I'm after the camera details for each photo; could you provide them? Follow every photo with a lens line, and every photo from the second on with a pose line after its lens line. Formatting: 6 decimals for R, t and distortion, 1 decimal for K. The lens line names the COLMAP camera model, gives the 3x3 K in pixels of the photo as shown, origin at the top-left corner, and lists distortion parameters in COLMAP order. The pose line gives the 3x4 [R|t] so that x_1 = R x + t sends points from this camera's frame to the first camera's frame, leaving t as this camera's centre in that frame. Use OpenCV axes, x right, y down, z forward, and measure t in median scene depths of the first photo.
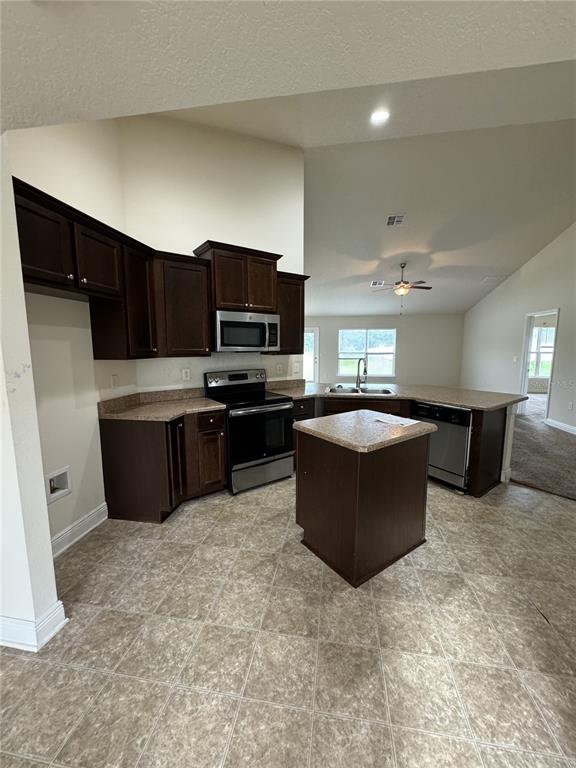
lens RADIAL K [[302.9, 0, 293.9], [0, 302.9, 396.5], [0, 0, 1]] dist [-0.001837, 0.001048]
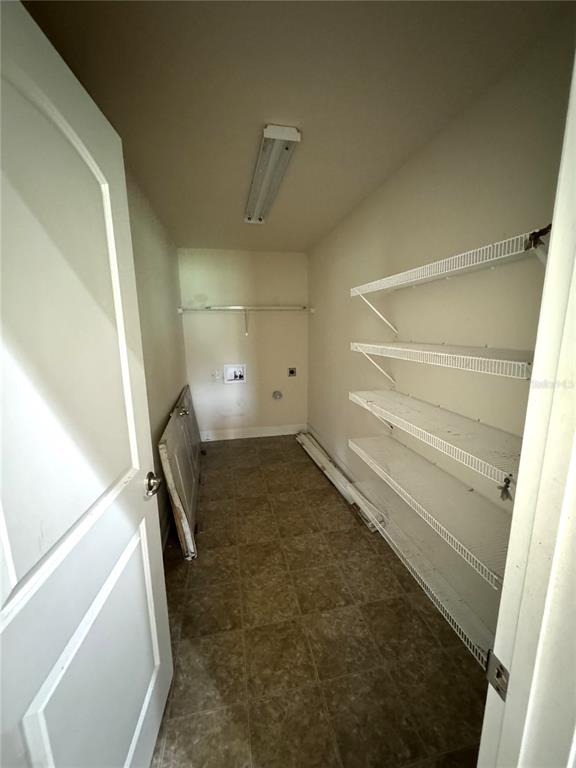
lens RADIAL K [[302.9, 0, 292.3], [0, 302.9, 381.6], [0, 0, 1]] dist [-0.001837, 0.001048]
pose [[0.935021, -0.075595, 0.346440, -0.394274], [0.075420, 0.997053, 0.014009, -0.011456], [-0.346478, 0.013030, 0.937968, 0.060452]]
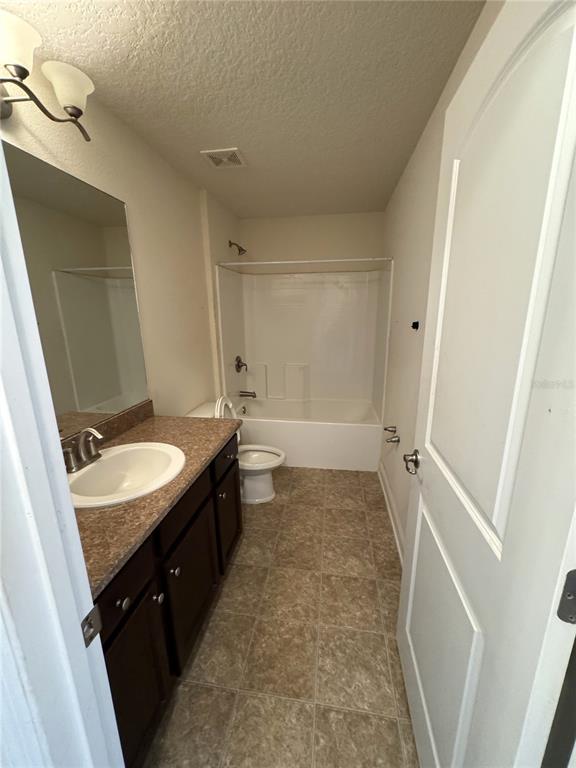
lens RADIAL K [[302.9, 0, 287.7], [0, 302.9, 382.5], [0, 0, 1]] dist [-0.001837, 0.001048]
pose [[-0.999960, -0.008284, 0.003489, -0.214757], [-0.006268, 0.920805, 0.389974, -0.216094], [-0.006444, 0.389936, -0.920819, 1.283726]]
